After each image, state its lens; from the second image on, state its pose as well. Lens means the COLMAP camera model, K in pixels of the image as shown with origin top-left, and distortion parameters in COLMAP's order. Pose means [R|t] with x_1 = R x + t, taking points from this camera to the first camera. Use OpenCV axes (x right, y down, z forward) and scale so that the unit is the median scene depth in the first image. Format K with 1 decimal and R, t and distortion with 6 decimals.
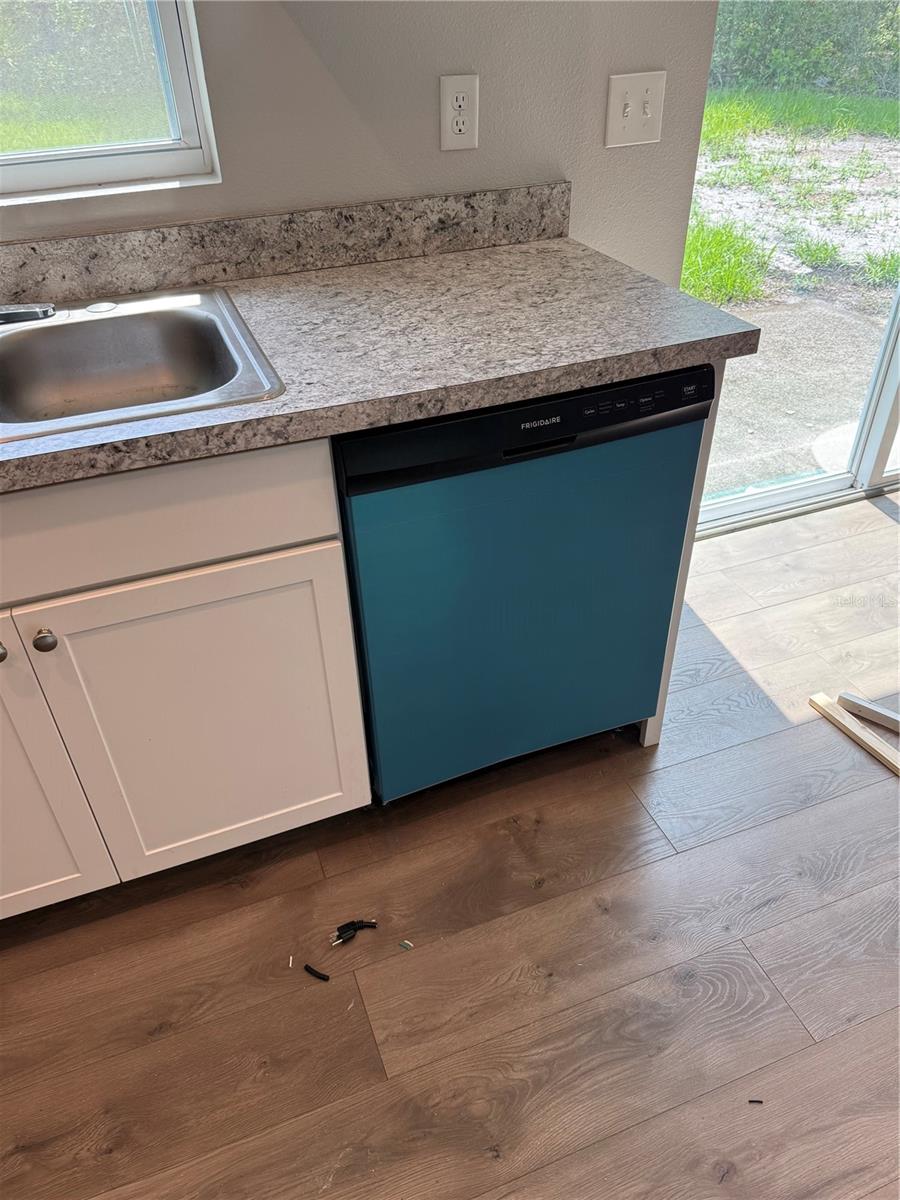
lens RADIAL K [[837.9, 0, 450.0], [0, 837.9, 600.0], [0, 0, 1]] dist [-0.000757, -0.002188]
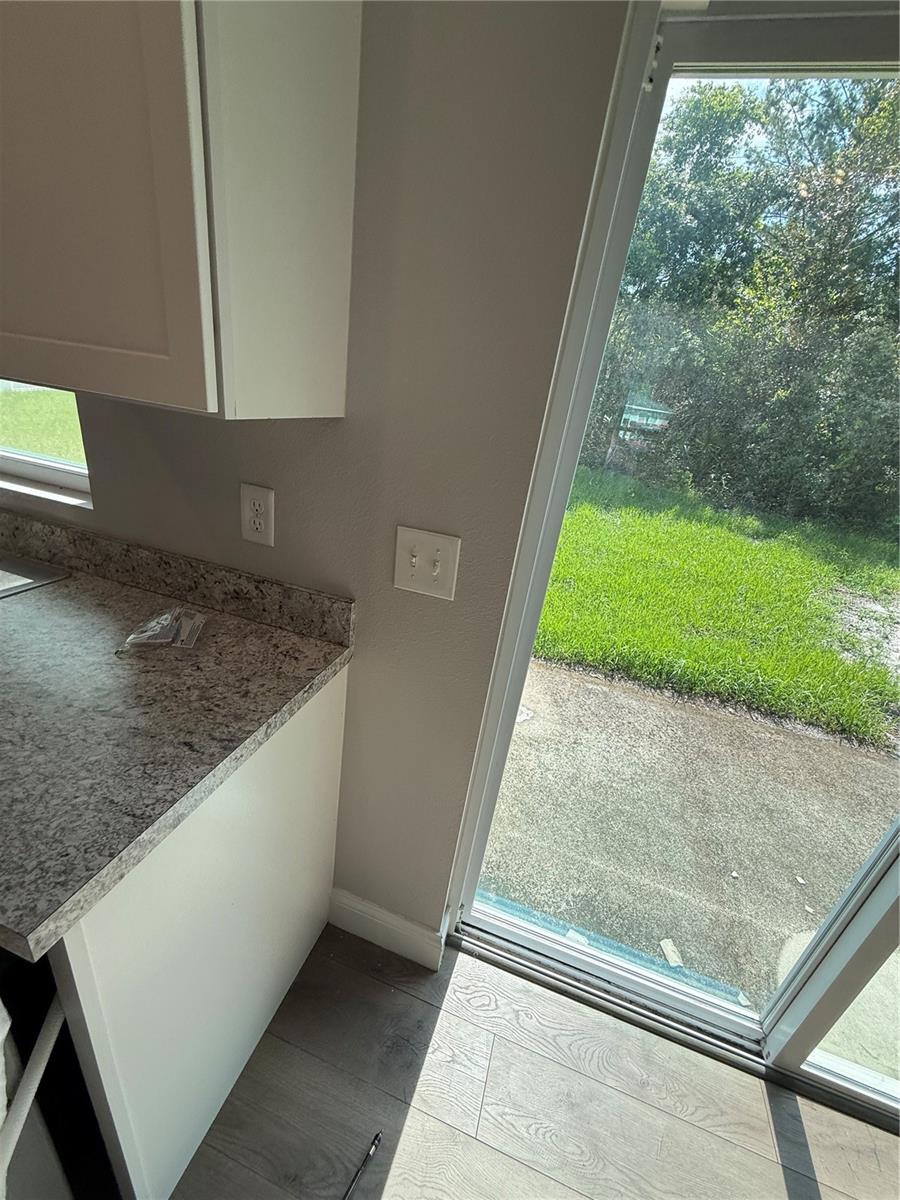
lens RADIAL K [[476.4, 0, 450.0], [0, 476.4, 600.0], [0, 0, 1]] dist [0.002752, 0.000516]
pose [[0.776755, 0.367234, -0.511655, 0.554272], [-0.490027, 0.862742, -0.124699, -0.510313], [0.395633, 0.347586, 0.850093, 0.577498]]
